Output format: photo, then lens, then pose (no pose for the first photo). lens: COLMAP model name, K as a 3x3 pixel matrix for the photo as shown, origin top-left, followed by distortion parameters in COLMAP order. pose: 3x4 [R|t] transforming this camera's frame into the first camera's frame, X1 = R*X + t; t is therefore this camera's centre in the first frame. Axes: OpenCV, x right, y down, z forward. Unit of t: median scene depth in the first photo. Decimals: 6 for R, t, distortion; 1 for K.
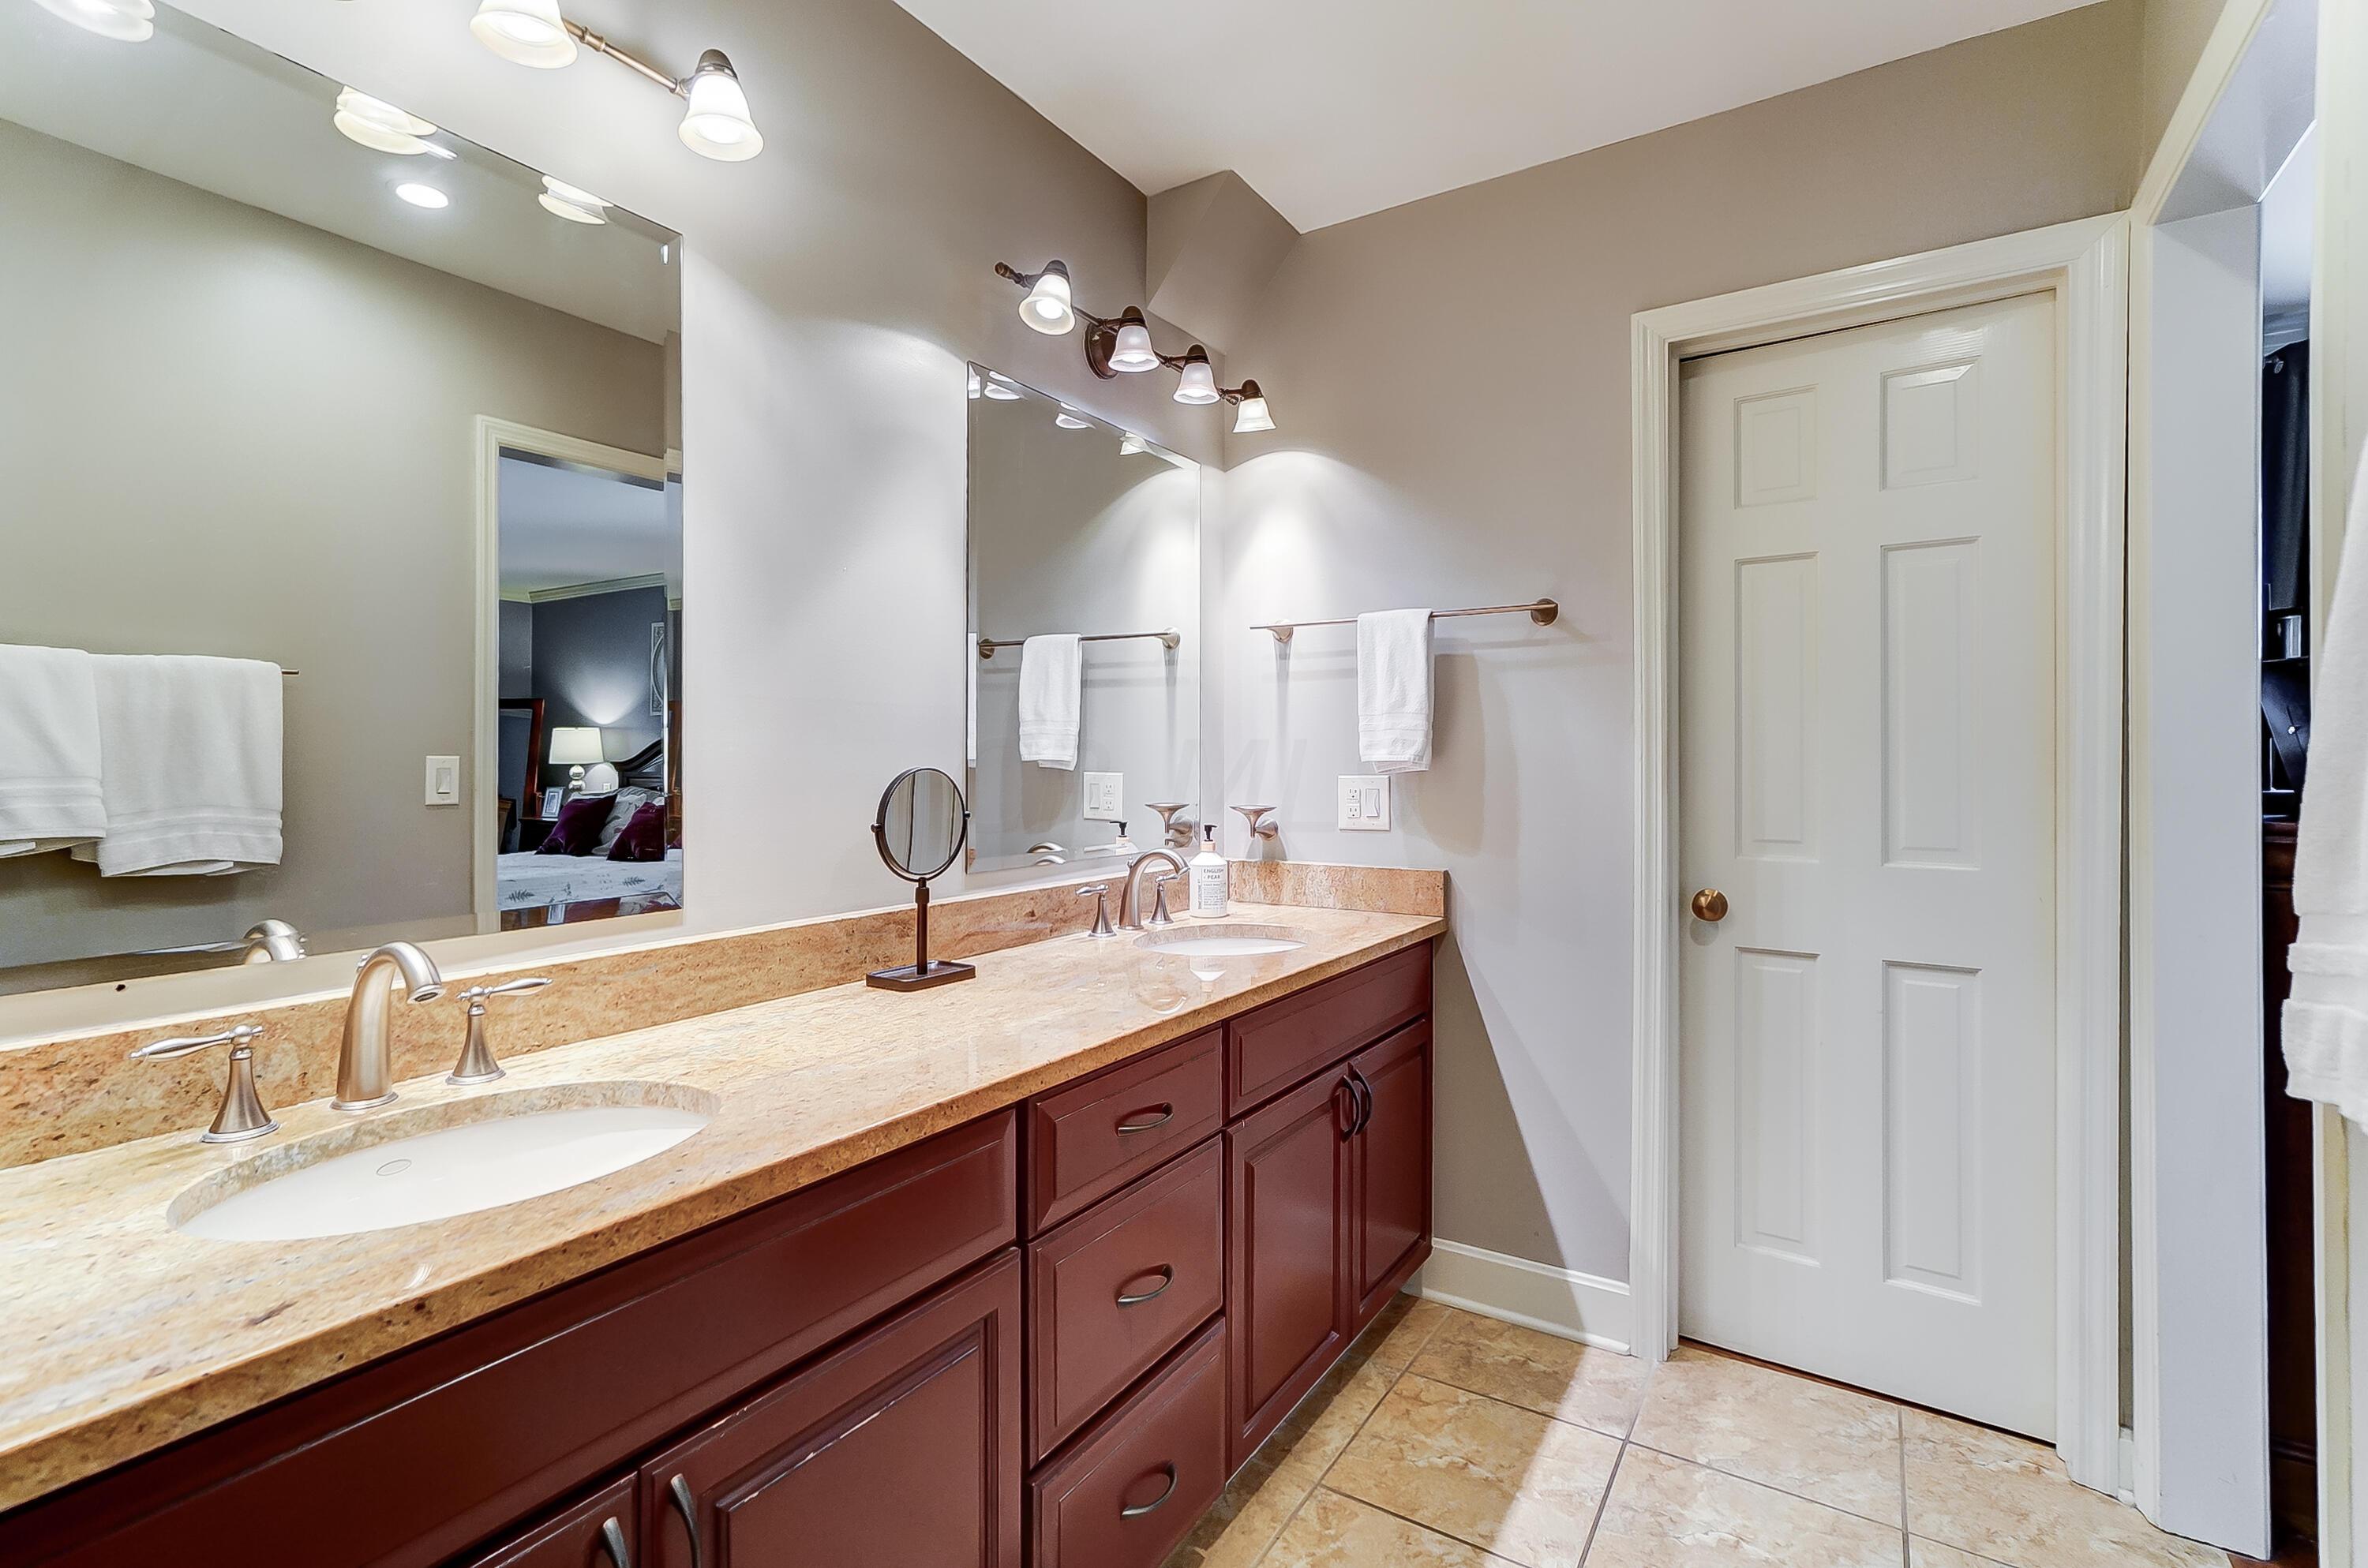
lens RADIAL K [[1054.1, 0, 1172.9], [0, 1054.1, 774.4], [0, 0, 1]] dist [-0.065109, 0.023854]
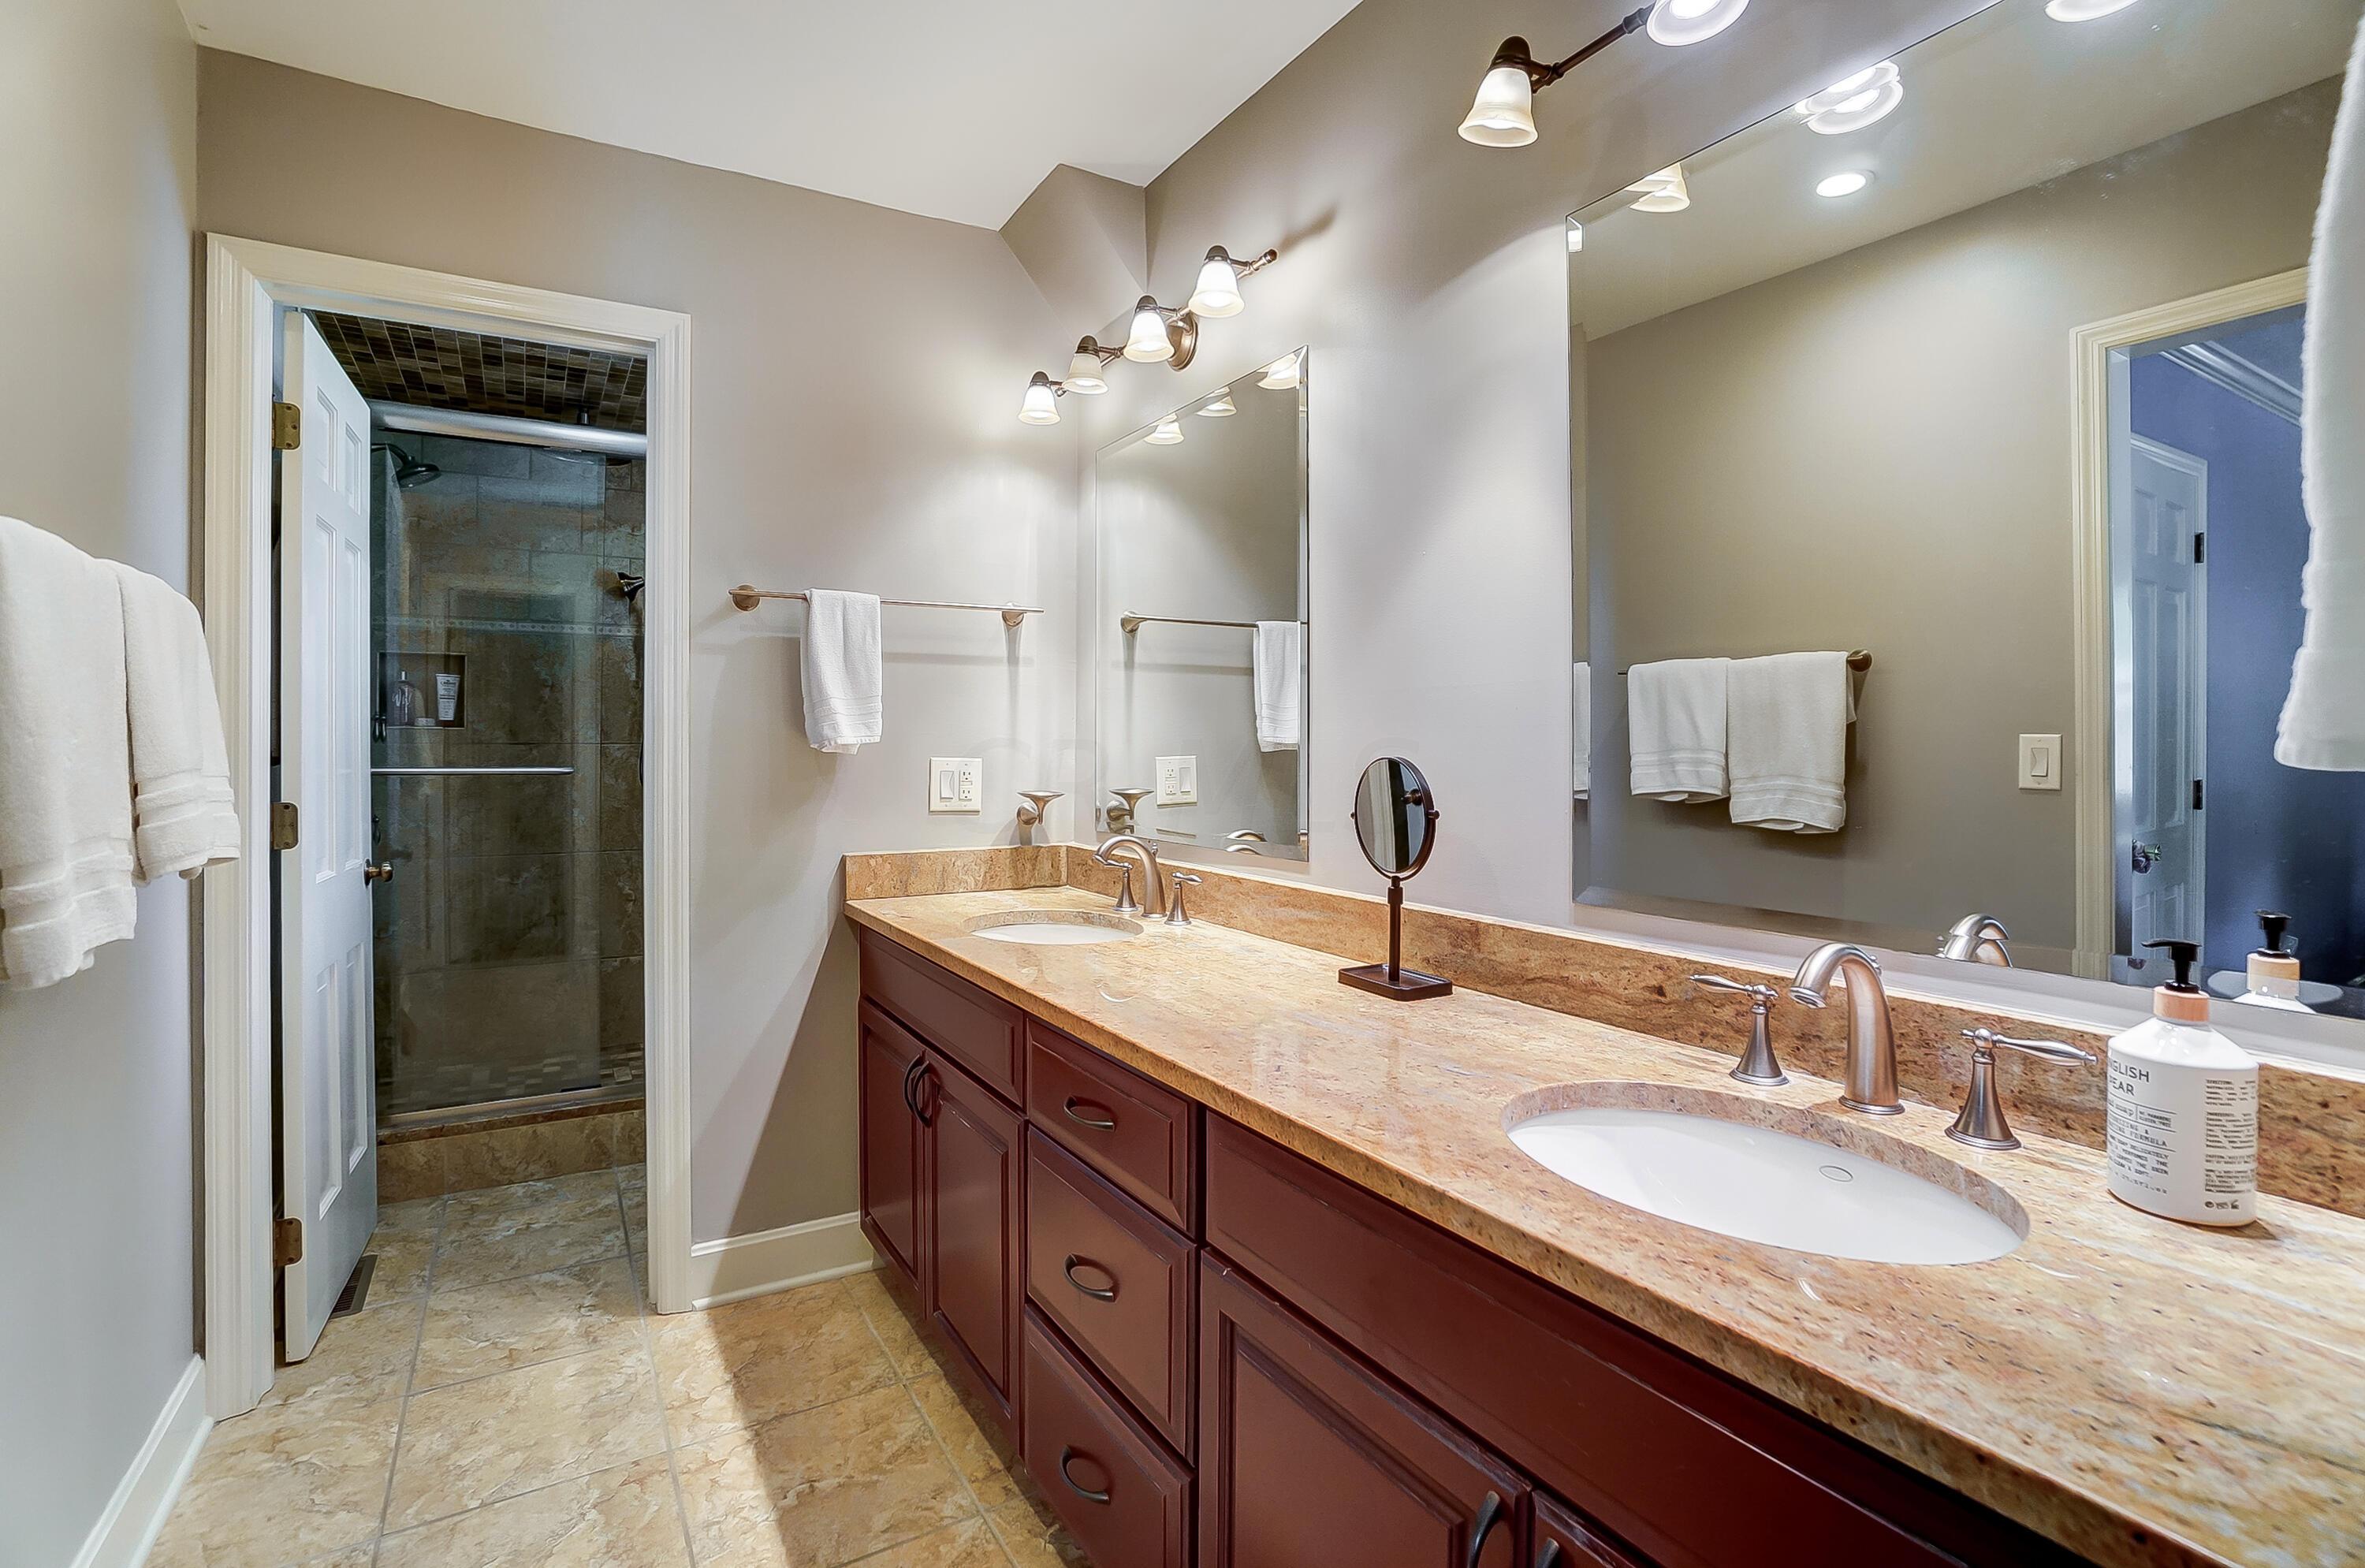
lens RADIAL K [[1052.9, 0, 1171.4], [0, 1052.9, 774.4], [0, 0, 1]] dist [-0.065109, 0.023854]
pose [[-0.423615, 0.036647, -0.905101, 0.608681], [-0.004930, 0.999073, 0.042759, -0.025453], [0.905829, 0.022576, -0.423042, 1.100411]]
